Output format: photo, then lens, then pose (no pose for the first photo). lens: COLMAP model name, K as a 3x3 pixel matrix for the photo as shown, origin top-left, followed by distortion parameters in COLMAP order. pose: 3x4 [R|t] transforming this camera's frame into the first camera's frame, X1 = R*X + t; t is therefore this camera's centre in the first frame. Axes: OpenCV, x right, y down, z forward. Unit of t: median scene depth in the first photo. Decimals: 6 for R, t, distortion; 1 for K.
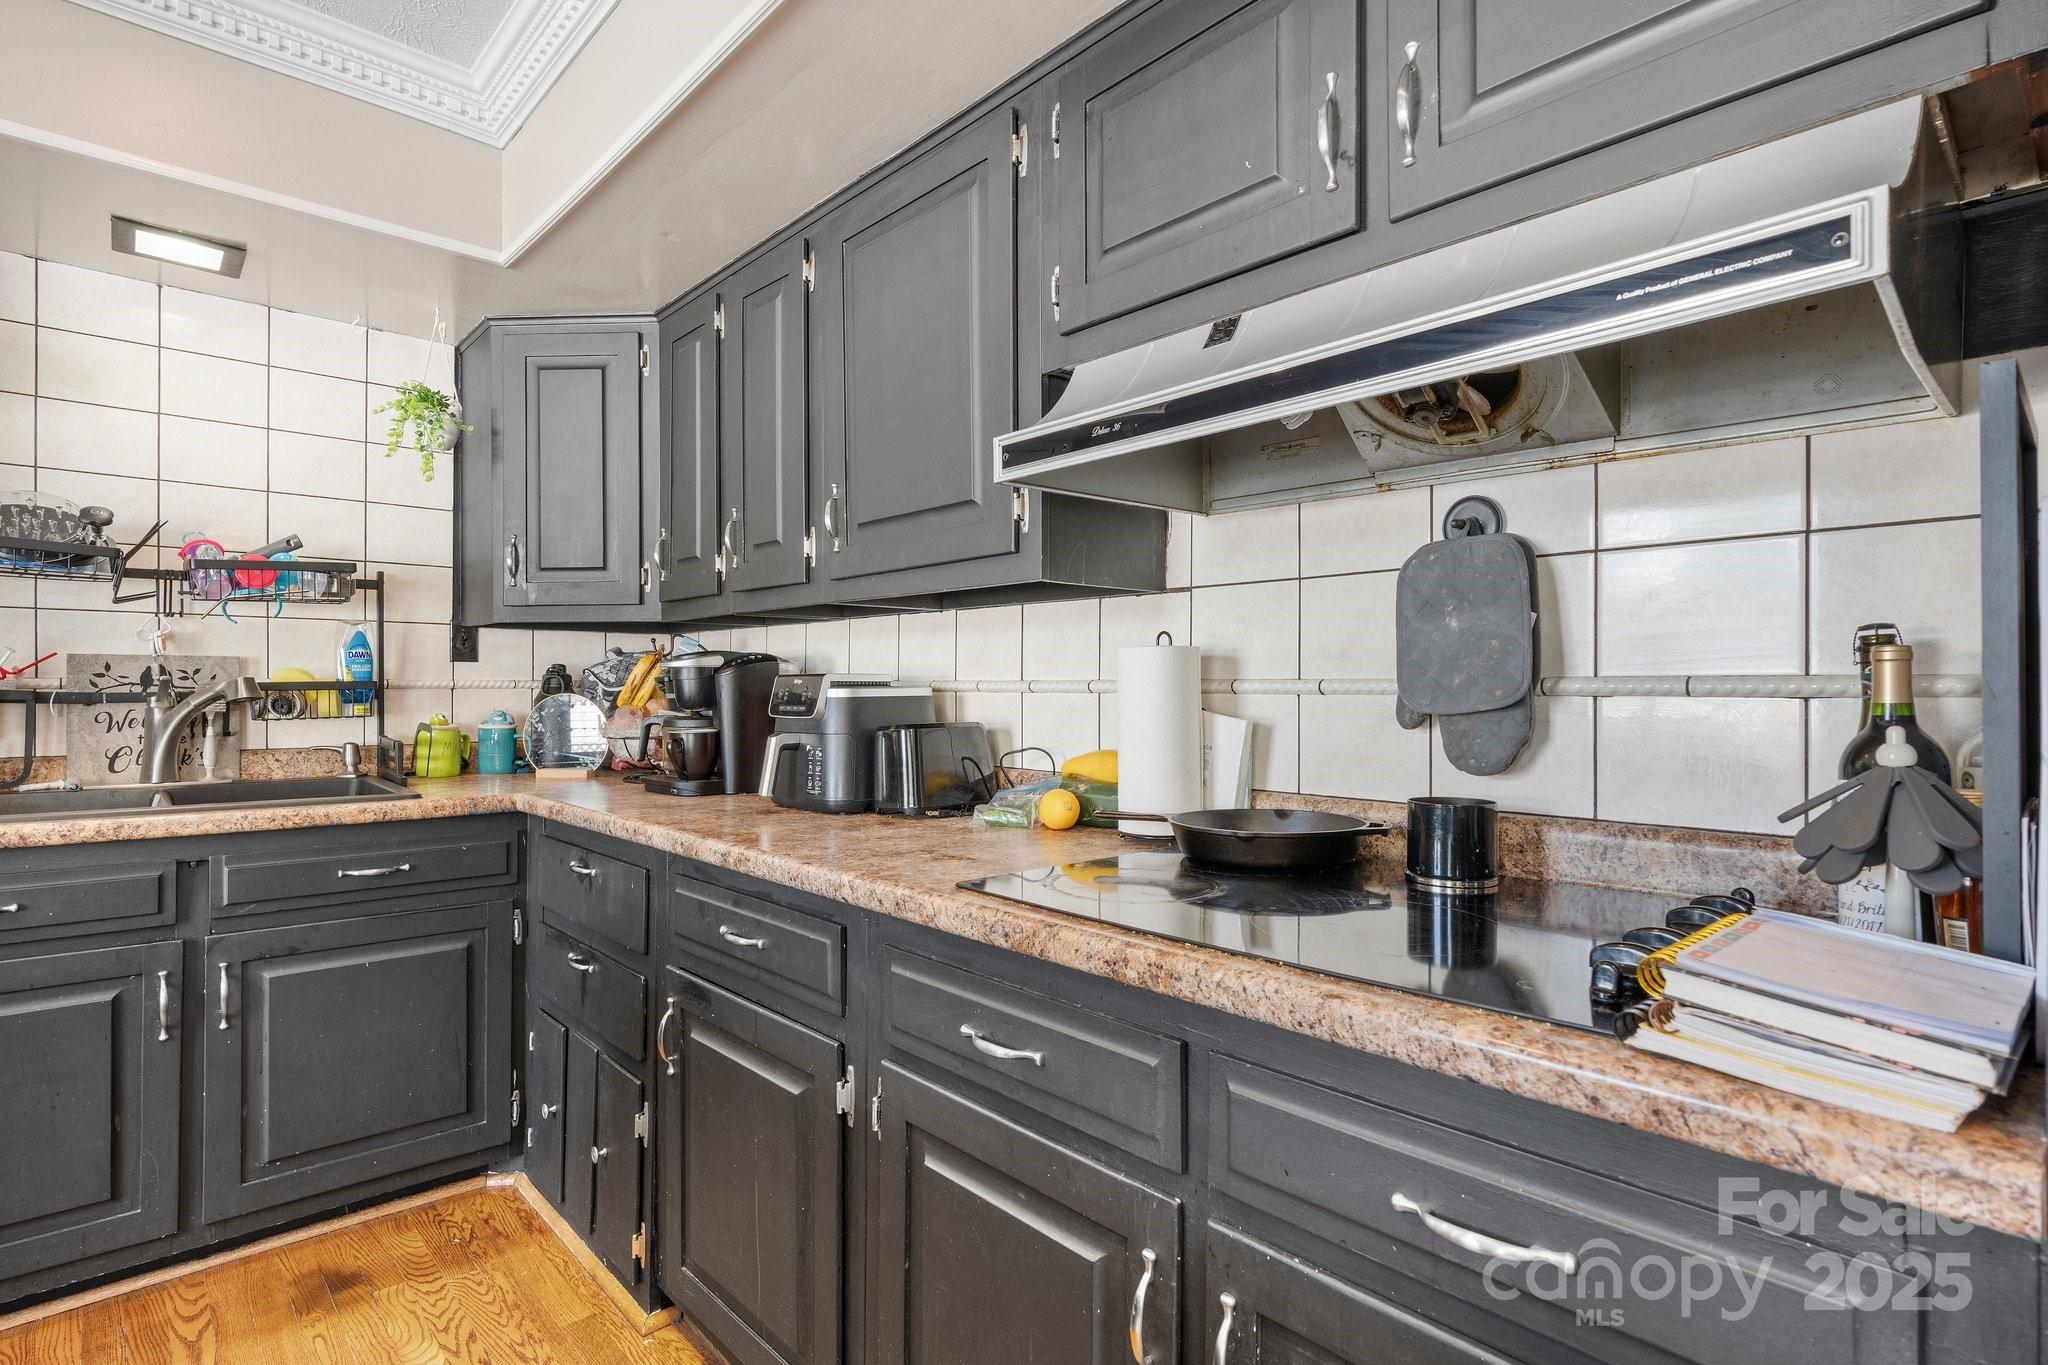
lens RADIAL K [[999.2, 0, 1025.5], [0, 999.2, 685.5], [0, 0, 1]] dist [-0.010746, 0.000205]
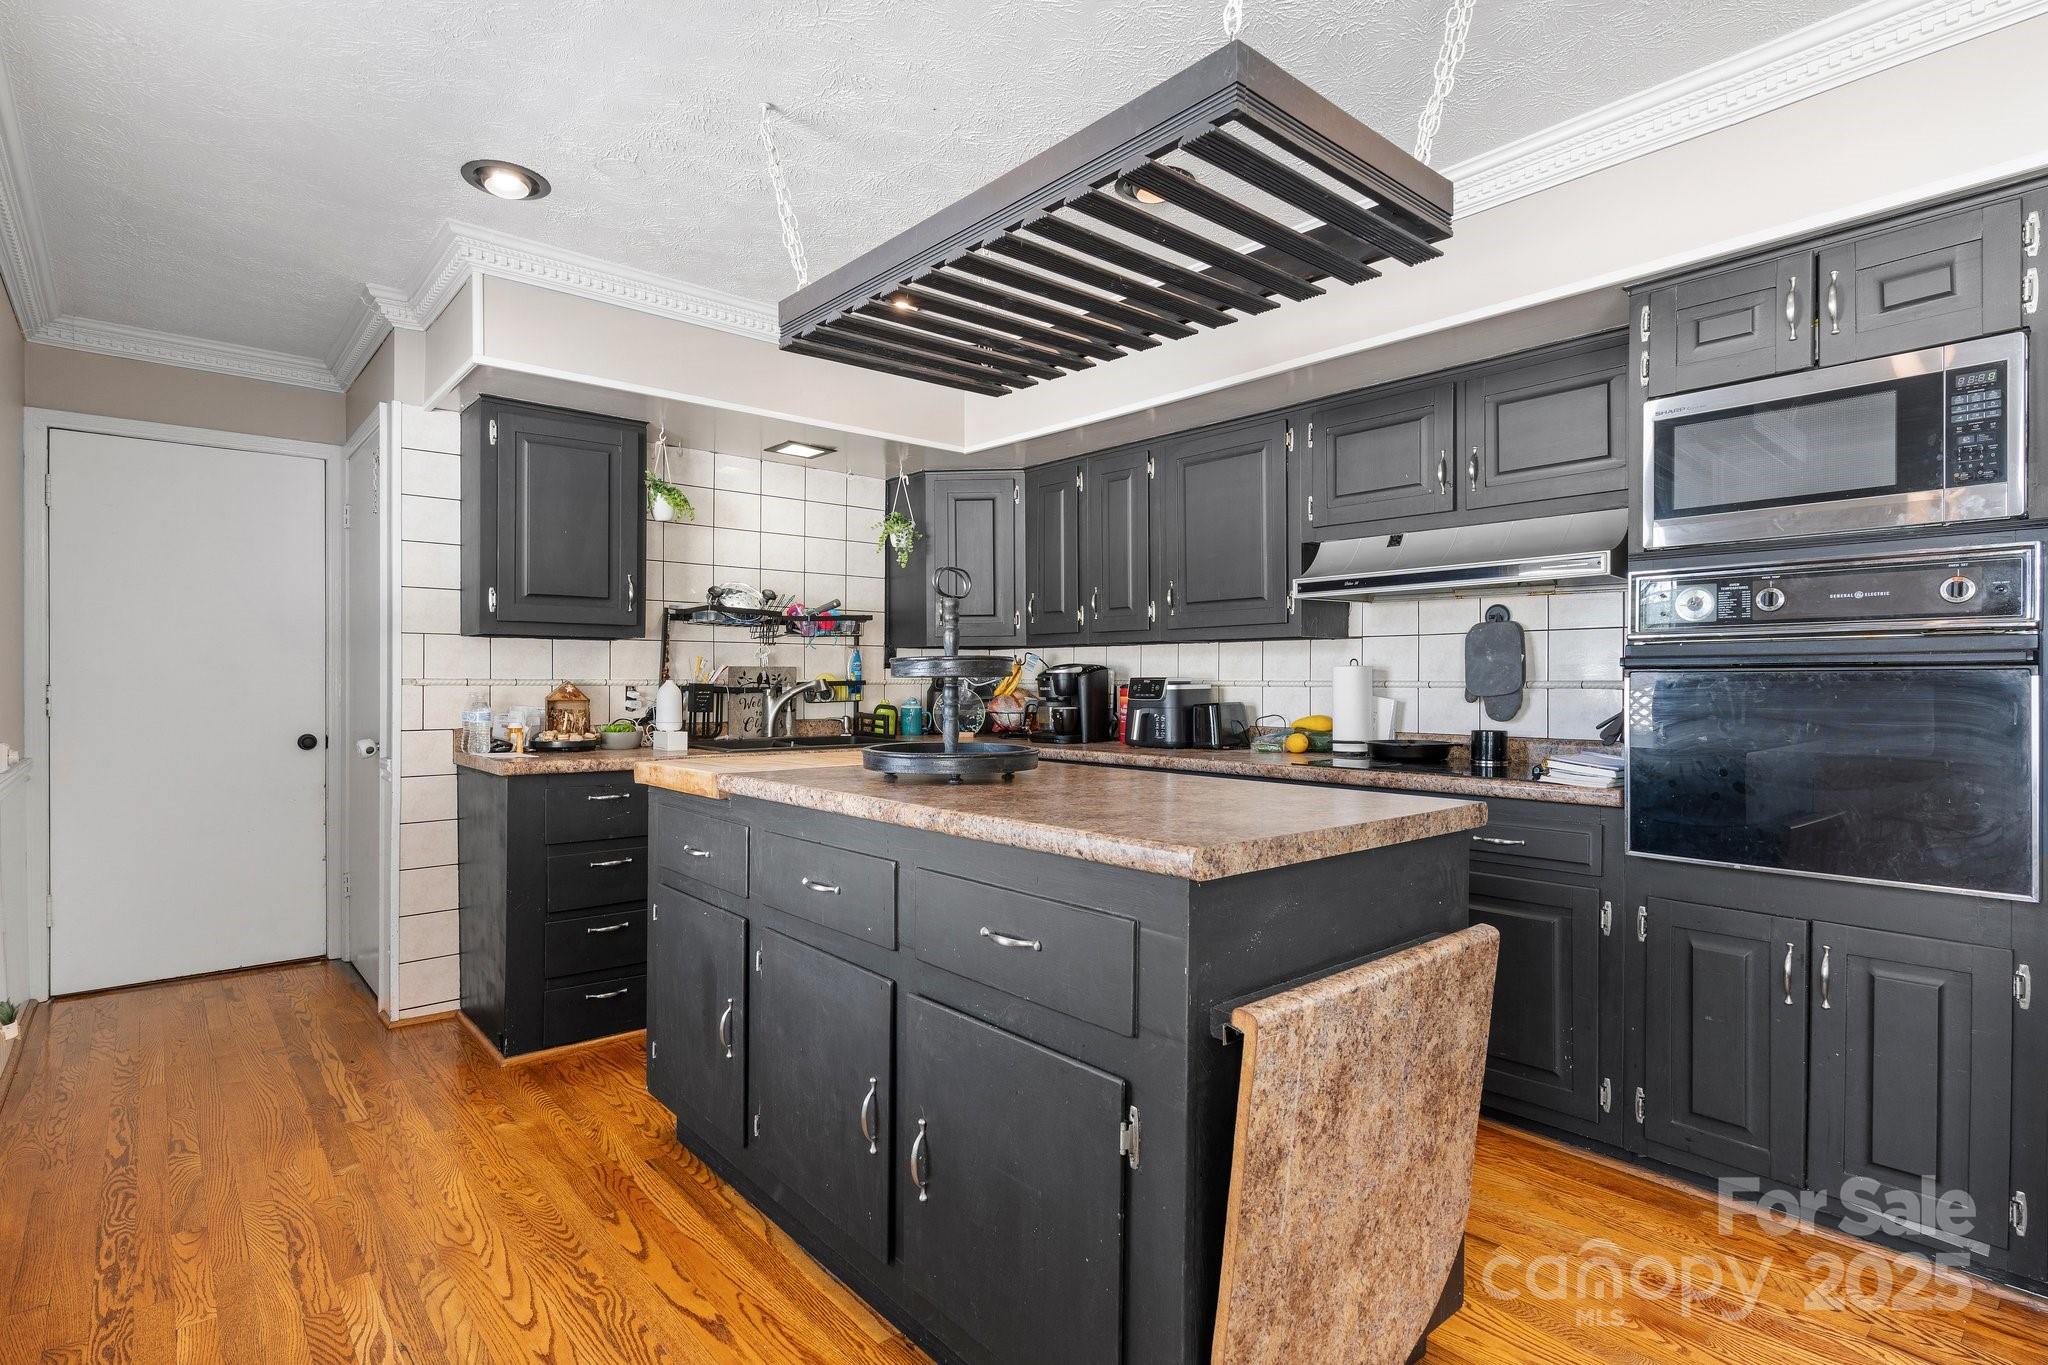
lens RADIAL K [[999.2, 0, 1025.8], [0, 999.2, 685.1], [0, 0, 1]] dist [-0.010746, 0.000205]
pose [[0.999629, -0.000299, -0.027245, -0.474641], [0.000425, 0.999989, 0.004606, -0.006885], [0.027243, -0.004616, 0.999618, -1.092699]]
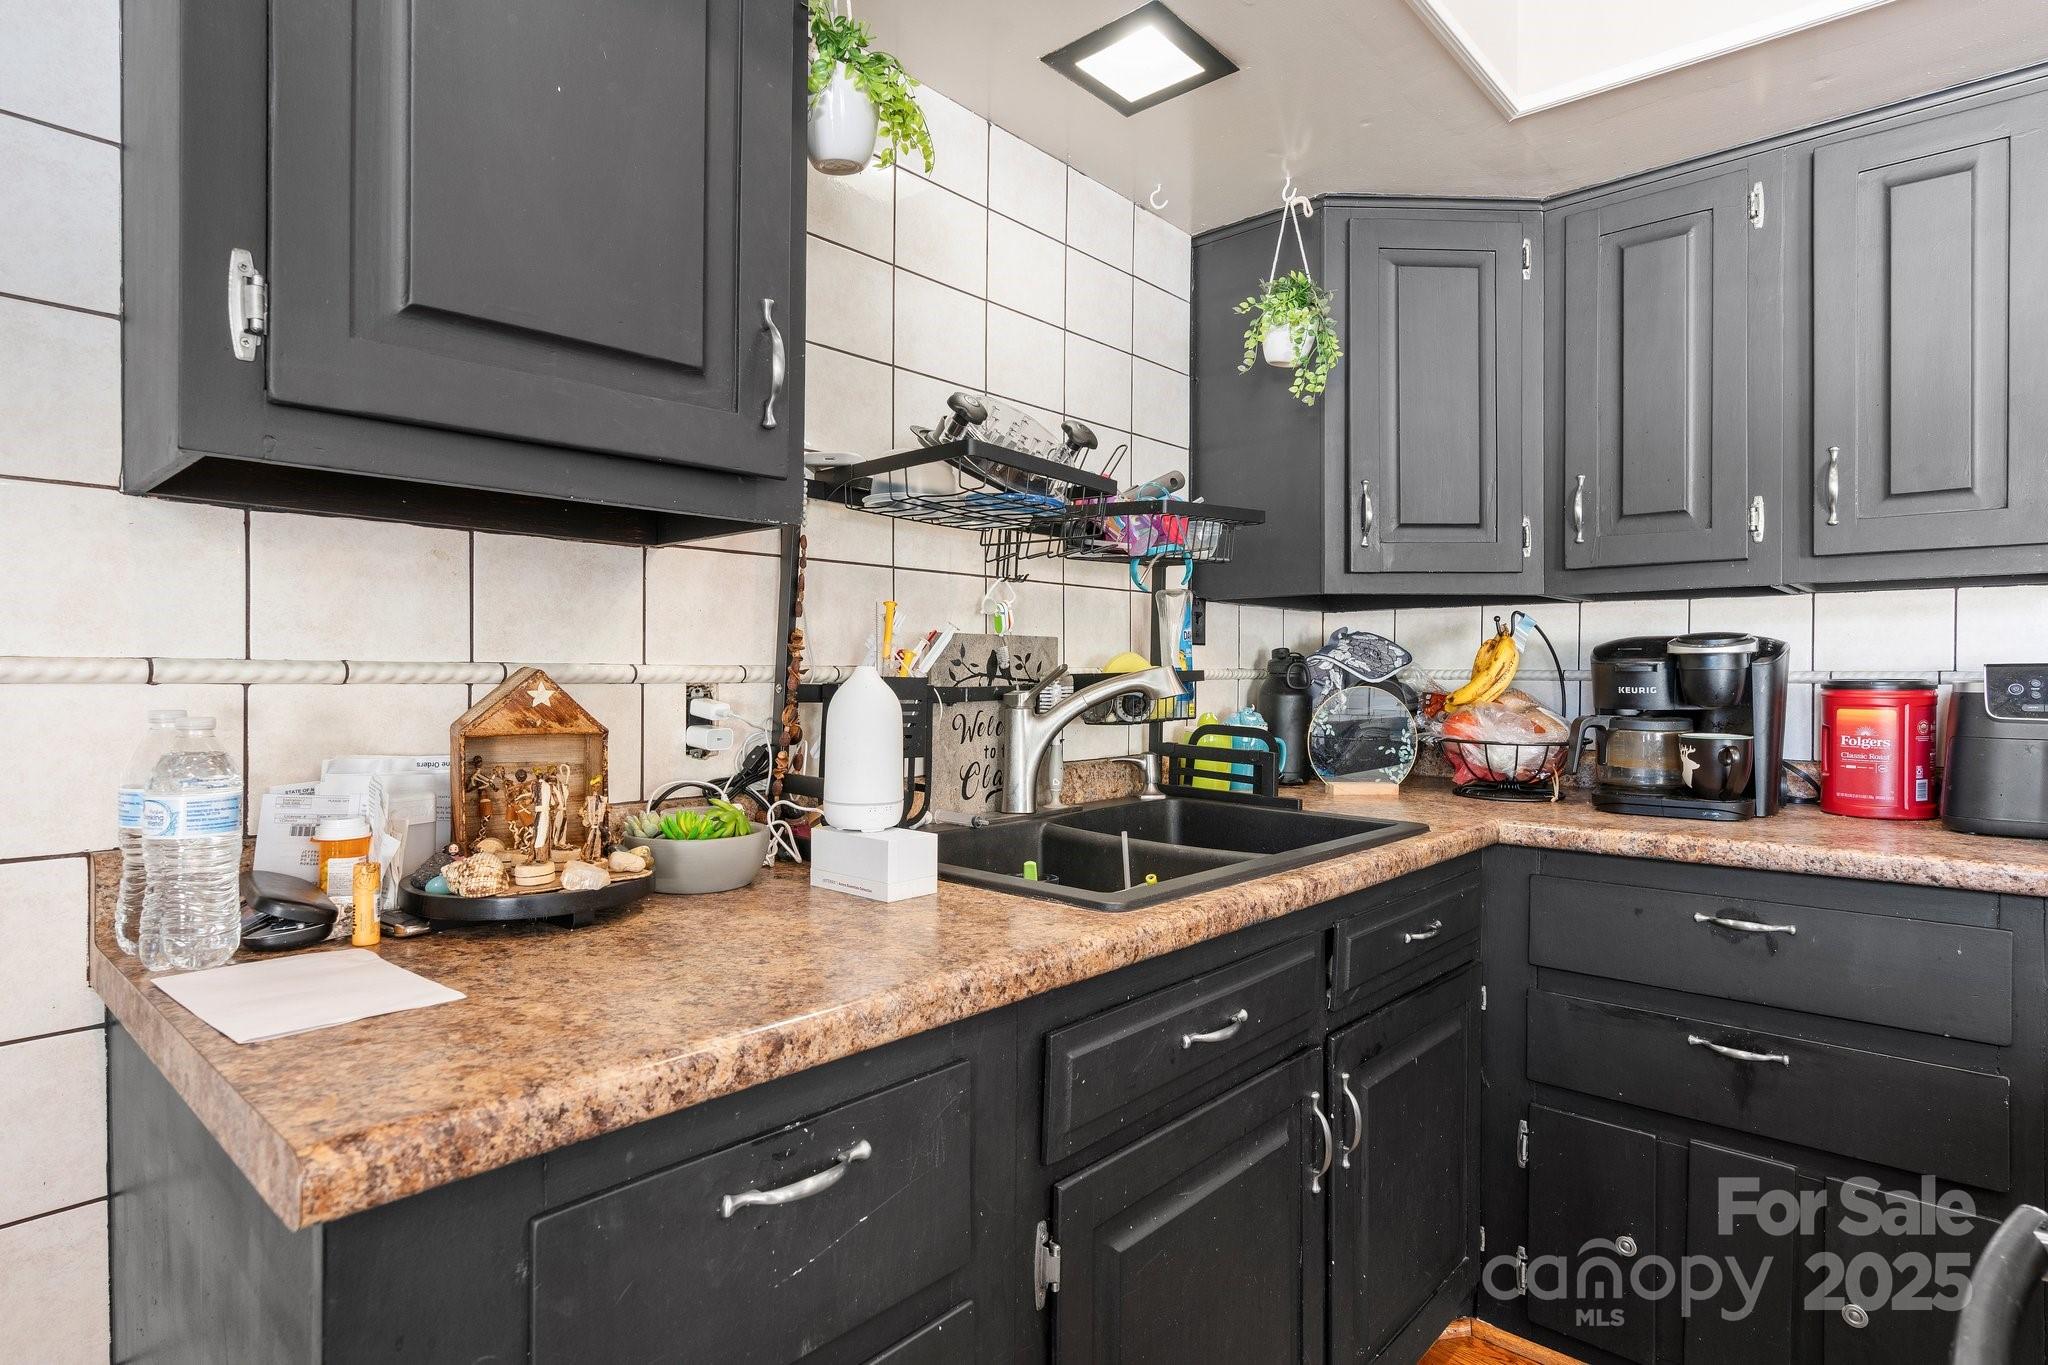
lens RADIAL K [[1065.7, 0, 1022.8], [0, 1065.7, 675.6], [0, 0, 1]] dist [-0.005038, -0.001901]
pose [[0.996012, 0.001191, 0.089212, -1.260089], [-0.001267, 0.999999, 0.000798, -0.002173], [-0.089211, -0.000908, 0.996012, 0.308923]]
